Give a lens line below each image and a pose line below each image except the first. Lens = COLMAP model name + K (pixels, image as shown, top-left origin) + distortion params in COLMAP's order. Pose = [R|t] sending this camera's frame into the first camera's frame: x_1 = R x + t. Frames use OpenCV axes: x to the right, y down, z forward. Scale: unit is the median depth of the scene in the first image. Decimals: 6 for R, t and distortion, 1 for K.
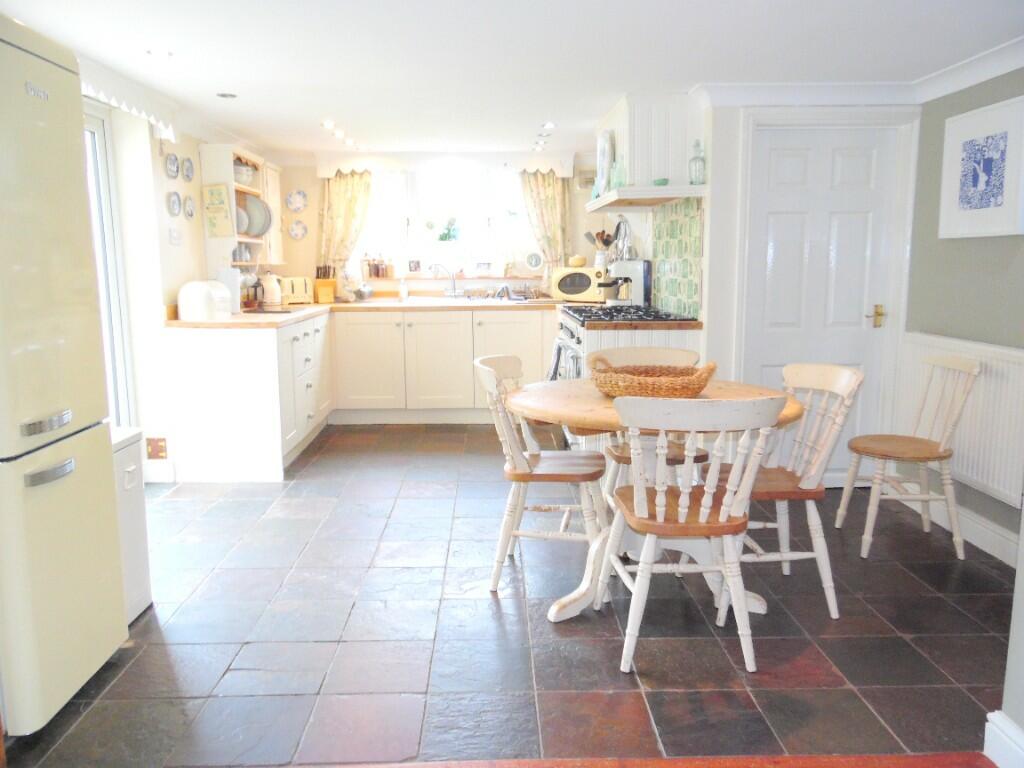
lens RADIAL K [[776.7, 0, 509.2], [0, 776.7, 380.9], [0, 0, 1]] dist [-0.021762, 0.054982]
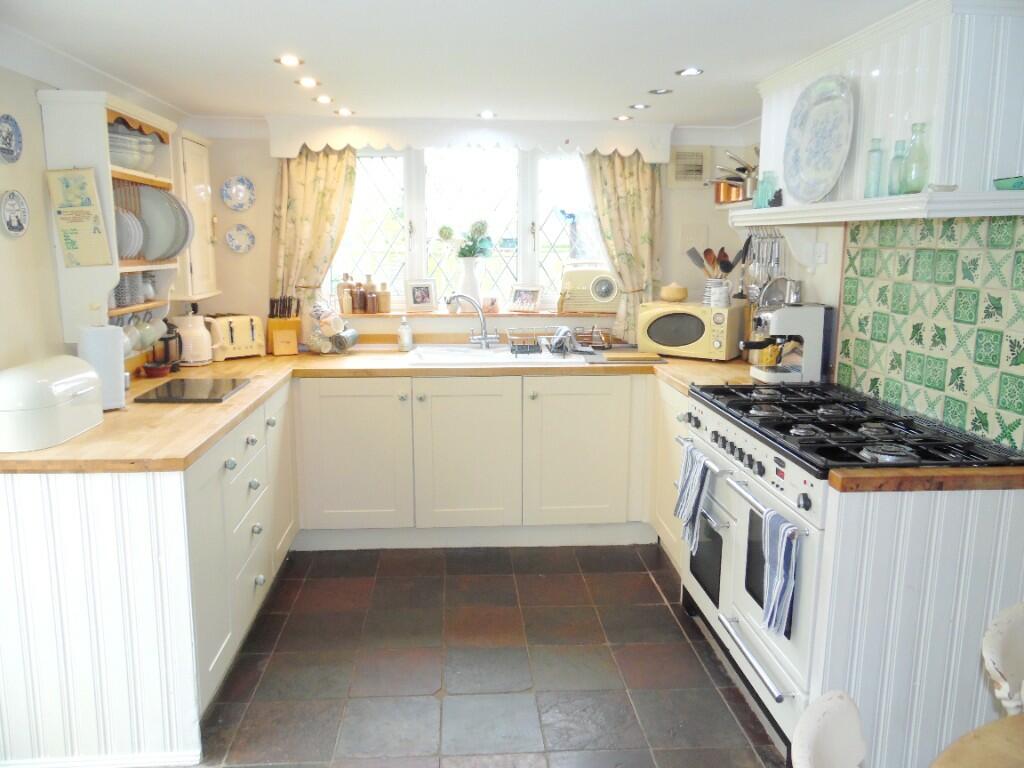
lens RADIAL K [[776.7, 0, 509.2], [0, 776.7, 380.9], [0, 0, 1]] dist [-0.021762, 0.054982]
pose [[0.998771, 0.002236, 0.049519, -0.083546], [-0.003410, 0.999715, 0.023644, -0.095009], [-0.049452, -0.023784, 0.998493, 0.353077]]
